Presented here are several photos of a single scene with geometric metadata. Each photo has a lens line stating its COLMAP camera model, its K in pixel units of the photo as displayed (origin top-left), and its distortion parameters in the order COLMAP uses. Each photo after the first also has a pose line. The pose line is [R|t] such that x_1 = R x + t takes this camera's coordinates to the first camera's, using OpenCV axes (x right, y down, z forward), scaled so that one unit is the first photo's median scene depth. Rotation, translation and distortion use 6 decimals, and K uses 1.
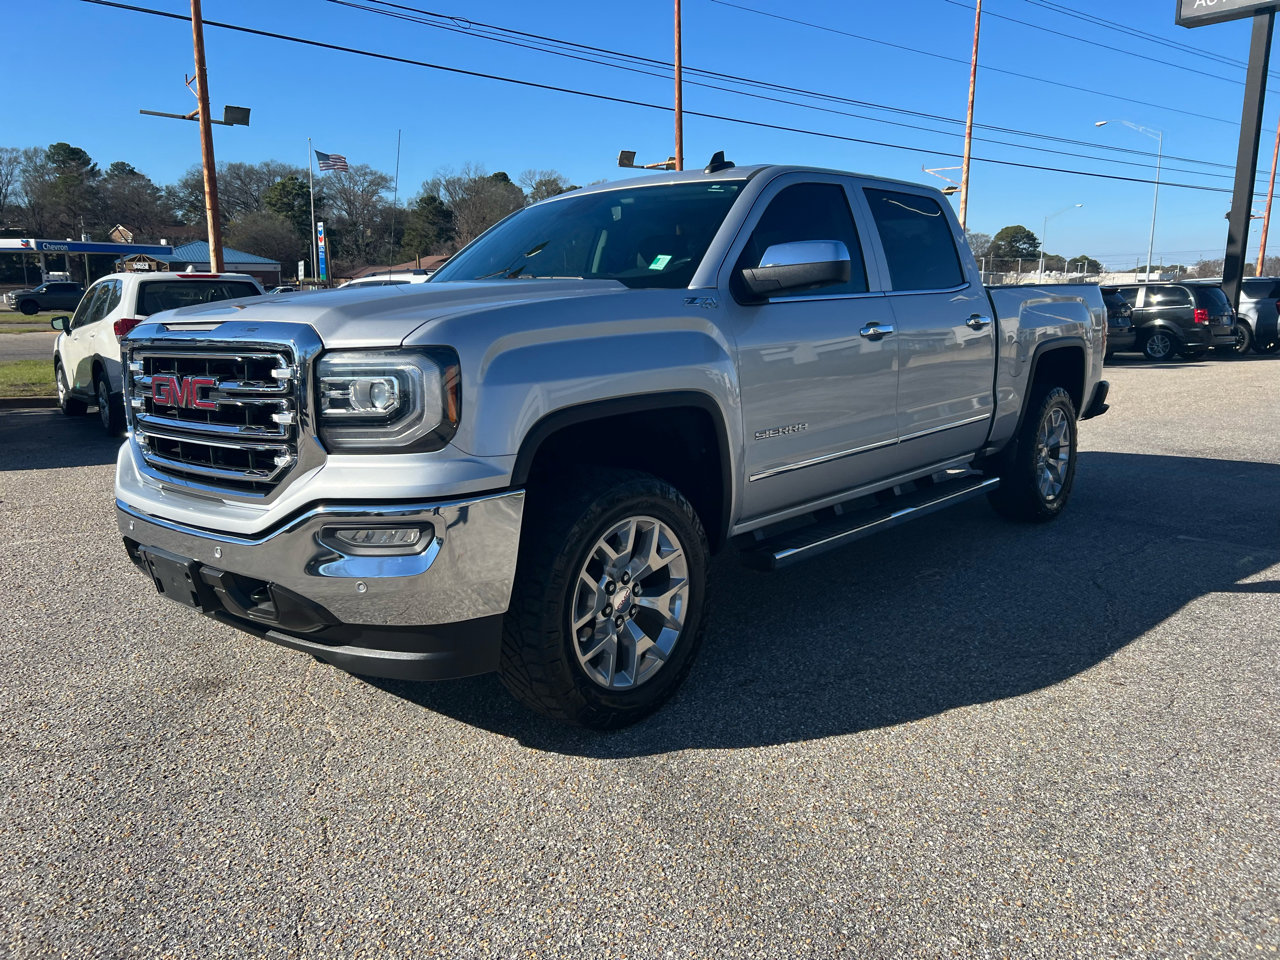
lens RADIAL K [[962.0, 0, 633.4], [0, 962.0, 468.0], [0, 0, 1]] dist [0.043222, -0.044075]
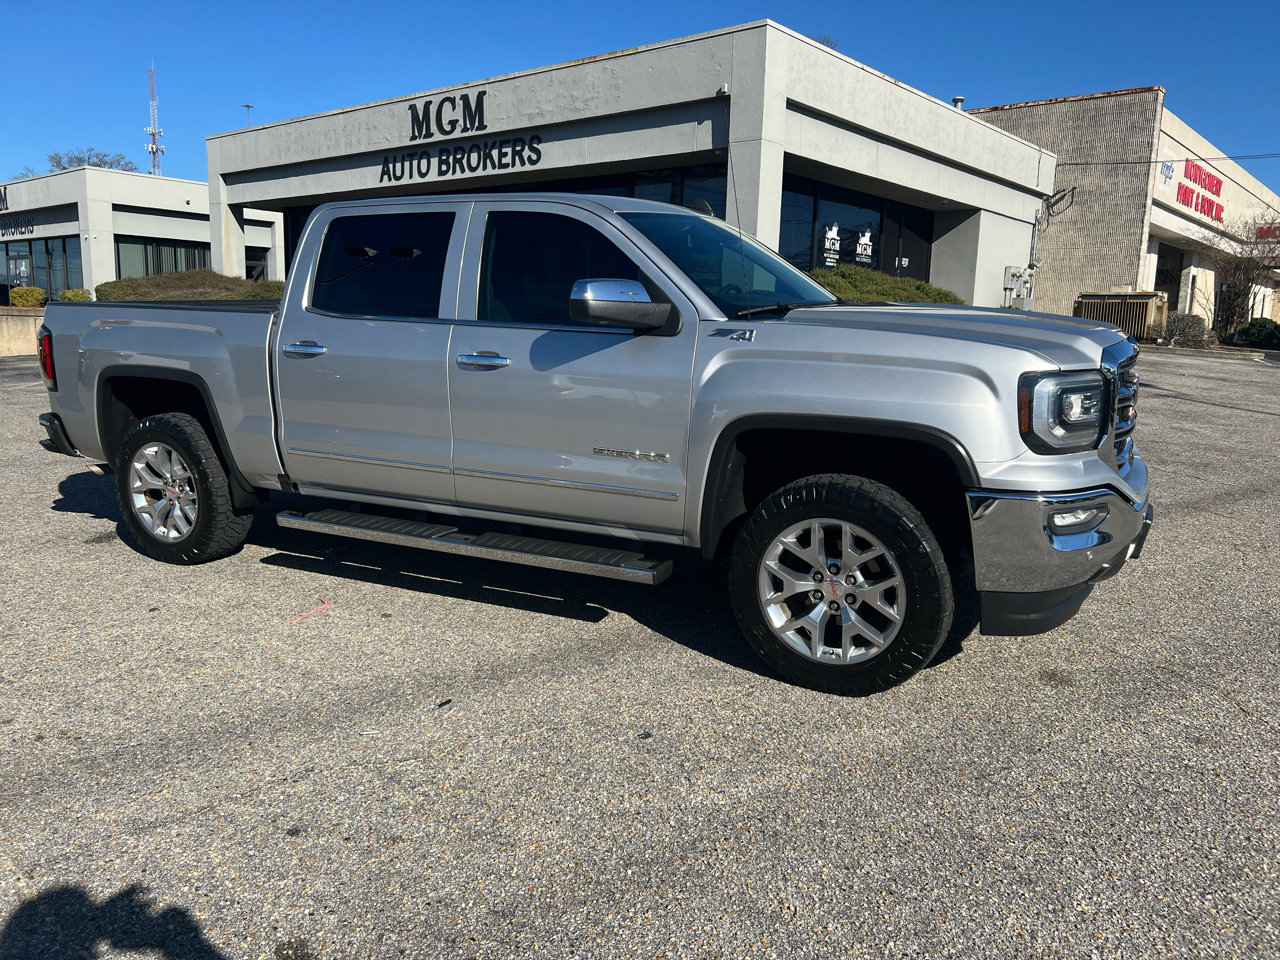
lens RADIAL K [[962.0, 0, 647.5], [0, 962.0, 476.8], [0, 0, 1]] dist [0.043222, -0.044075]
pose [[-0.250748, -0.163095, 0.954215, -1.316533], [0.160099, 0.965145, 0.207034, -0.287370], [-0.954722, 0.204682, -0.215897, 1.622080]]
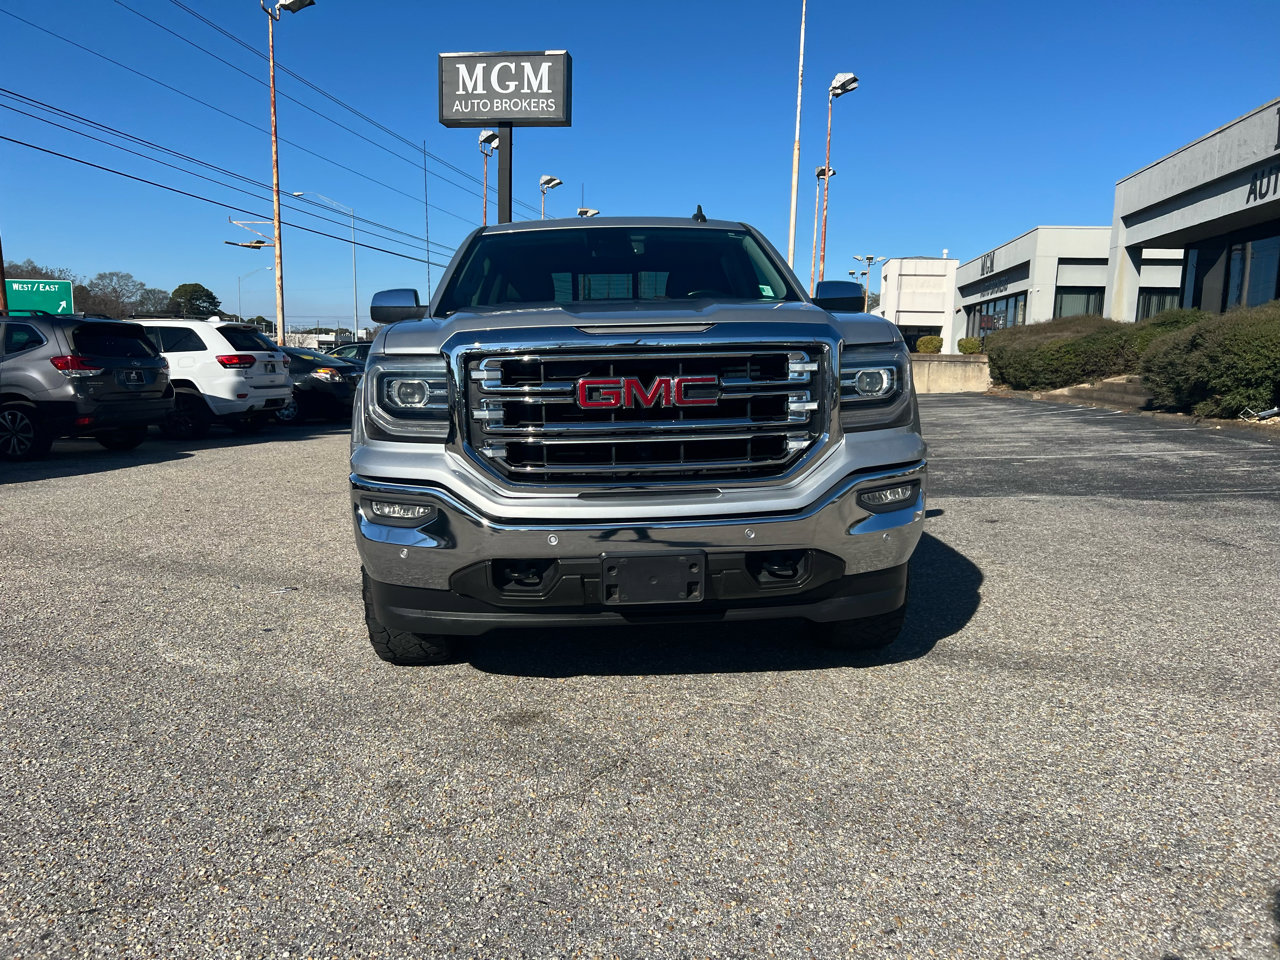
lens RADIAL K [[962.0, 0, 627.5], [0, 962.0, 481.9], [0, 0, 1]] dist [0.043222, -0.044075]
pose [[0.704978, -0.085346, 0.704075, -1.000827], [0.116919, 0.993136, 0.003317, 0.007450], [-0.699526, 0.079981, 0.710118, 0.255850]]
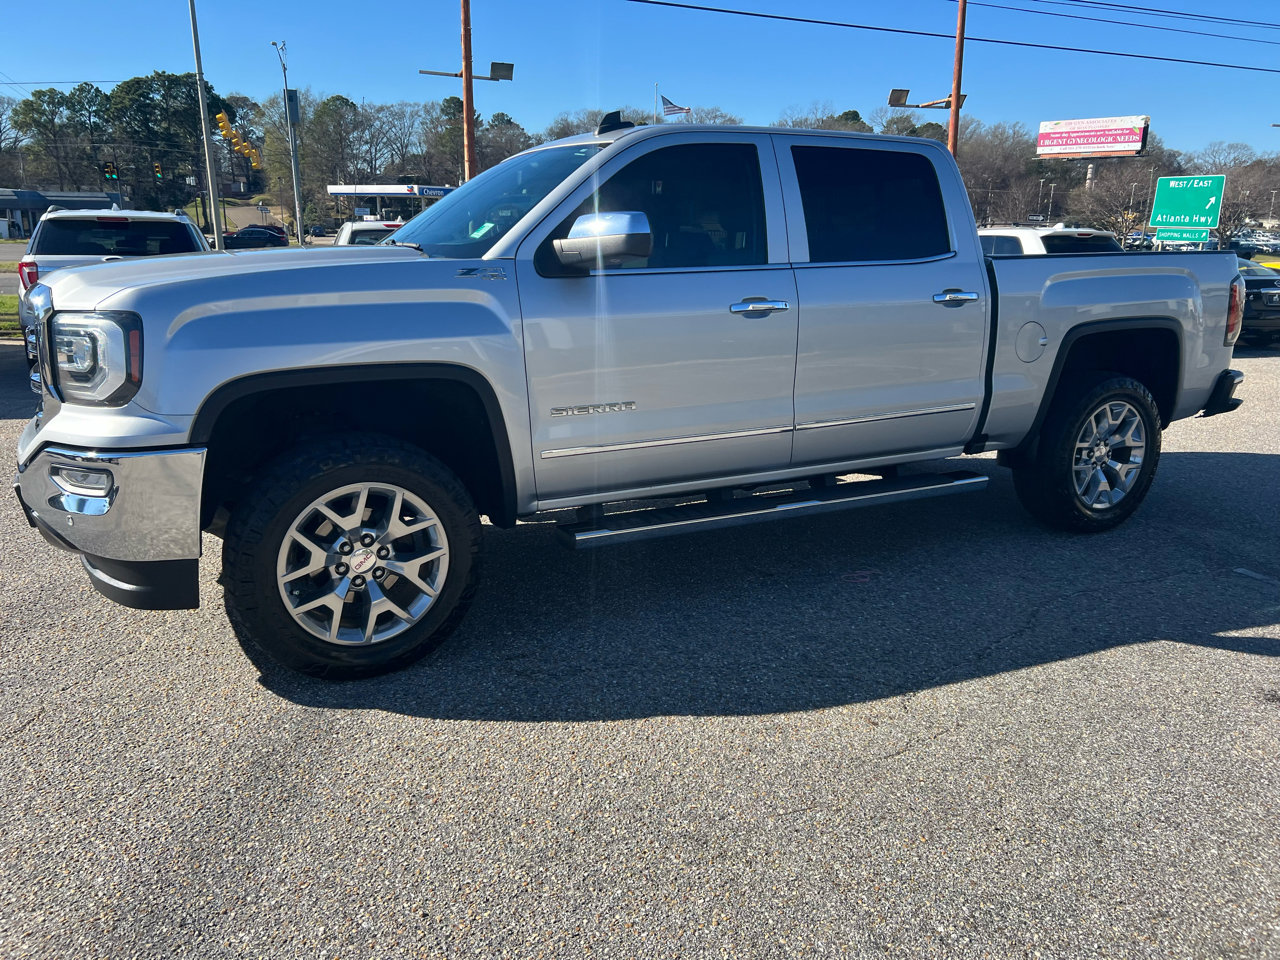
lens RADIAL K [[962.0, 0, 632.8], [0, 962.0, 476.2], [0, 0, 1]] dist [0.043222, -0.044075]
pose [[0.940632, 0.095111, -0.325831, 0.522550], [-0.074393, 0.994367, 0.075496, -0.048121], [0.331176, -0.046774, 0.942409, 0.099533]]
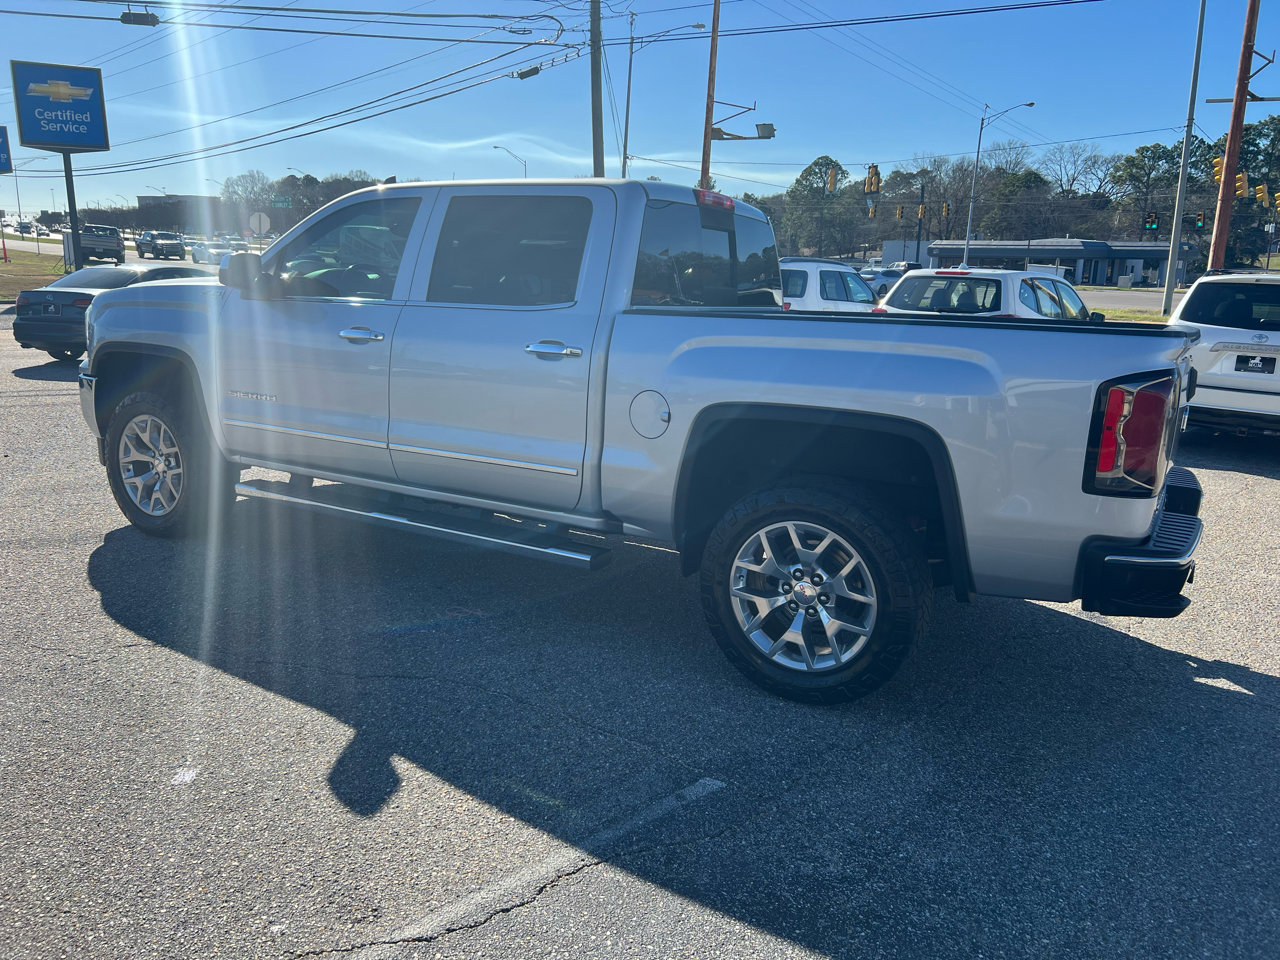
lens RADIAL K [[962.0, 0, 642.6], [0, 962.0, 472.0], [0, 0, 1]] dist [0.043222, -0.044075]
pose [[0.213787, 0.218326, -0.952171, 1.588103], [-0.205004, 0.963028, 0.174787, -0.285809], [0.955127, 0.157832, 0.250641, 1.216798]]
